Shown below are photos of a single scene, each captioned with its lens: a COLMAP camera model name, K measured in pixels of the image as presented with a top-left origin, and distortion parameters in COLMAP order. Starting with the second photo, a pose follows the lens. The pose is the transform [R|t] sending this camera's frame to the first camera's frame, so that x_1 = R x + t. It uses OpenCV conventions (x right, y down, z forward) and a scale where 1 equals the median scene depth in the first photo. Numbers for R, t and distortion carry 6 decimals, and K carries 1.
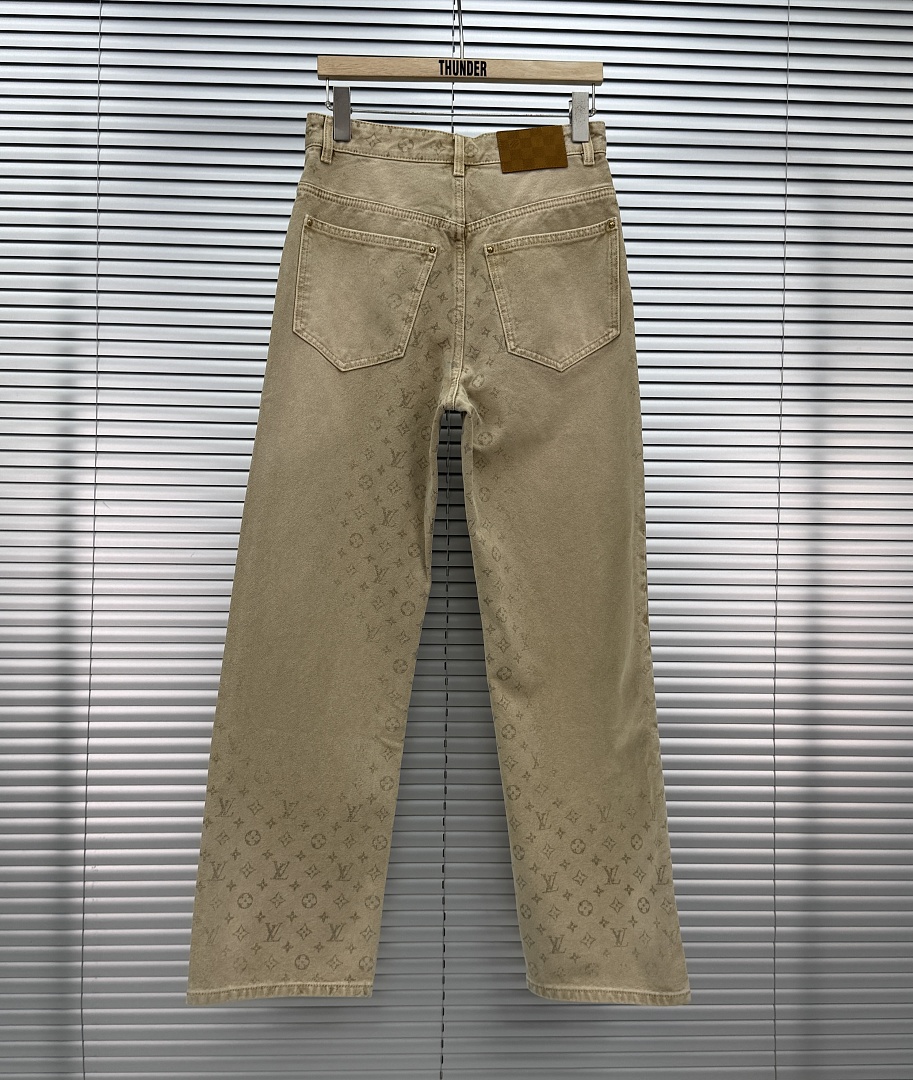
lens RADIAL K [[1310.3, 0, 454.1], [0, 1310.3, 587.9], [0, 0, 1]] dist [0.235261, -0.496887]
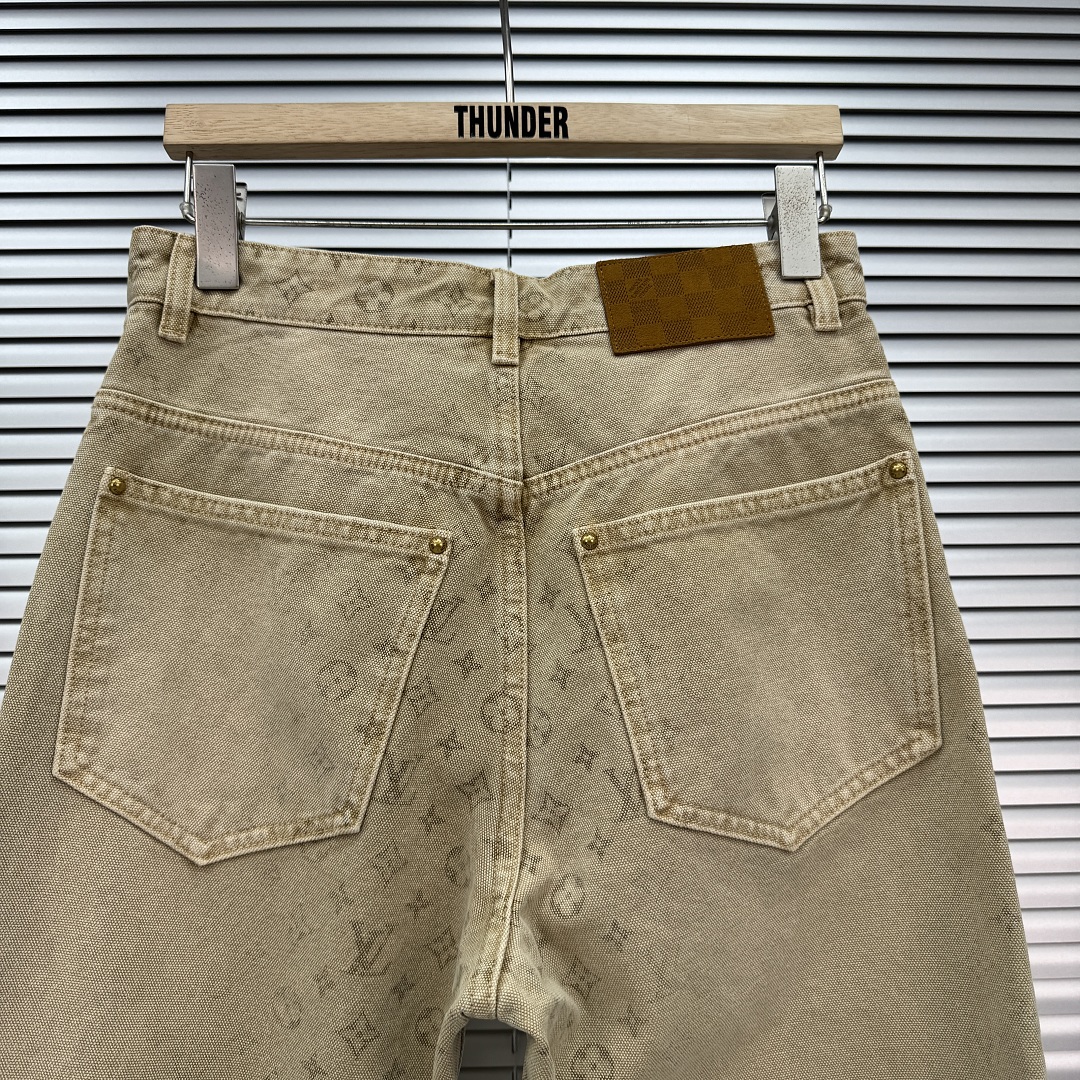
lens RADIAL K [[1087.5, 0, 540.0], [0, 1087.5, 540.0], [0, 0, 1]] dist [0.232162, -0.596325]
pose [[0.999563, -0.024976, -0.015789, 0.017684], [0.021857, 0.984557, -0.173697, -0.198443], [0.019883, 0.173276, 0.984673, 0.682151]]
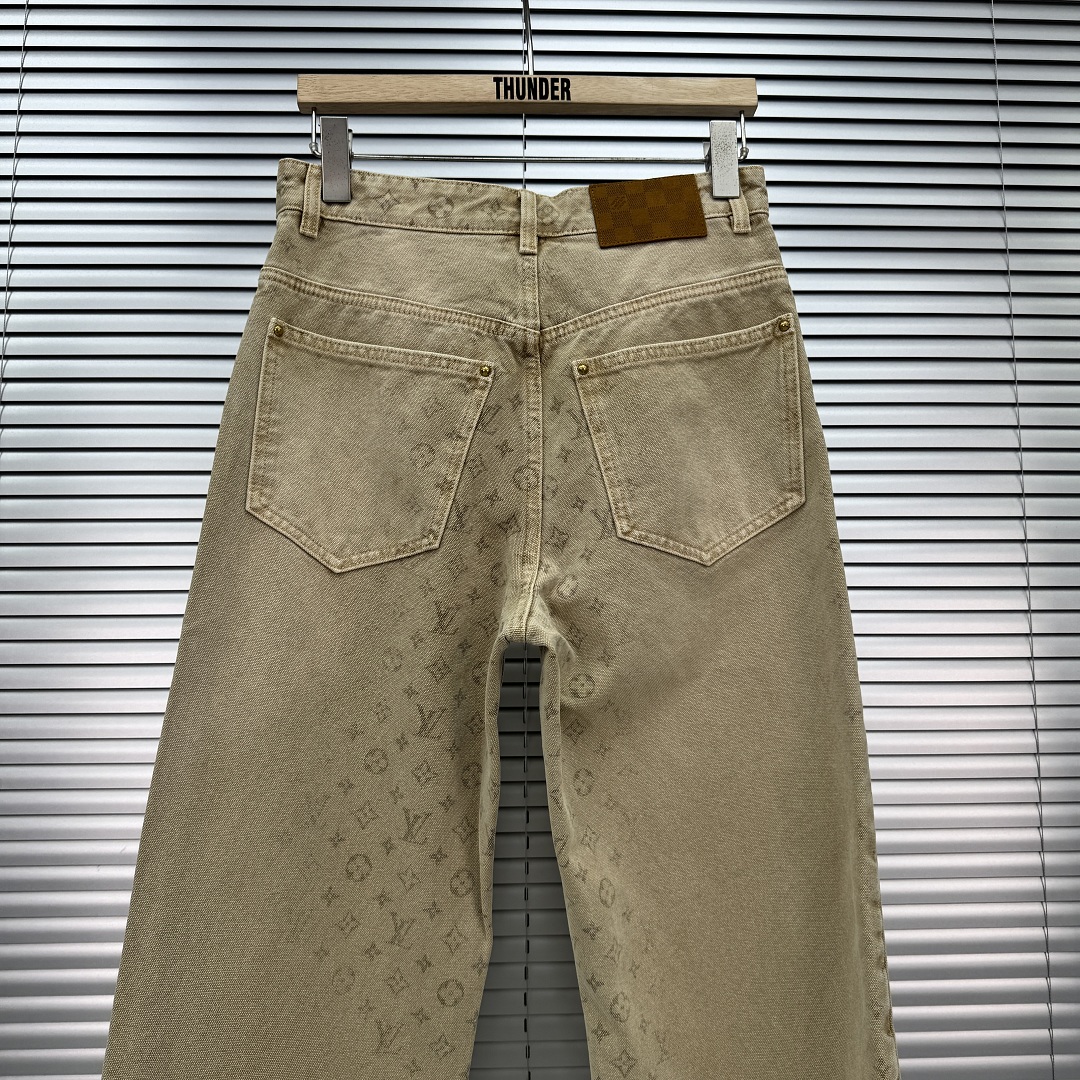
lens RADIAL K [[1087.5, 0, 540.0], [0, 1087.5, 540.0], [0, 0, 1]] dist [0.232162, -0.596325]
pose [[0.999786, -0.019043, -0.008096, 0.010303], [0.017913, 0.992350, -0.122151, -0.117847], [0.010360, 0.121980, 0.992478, 0.516784]]
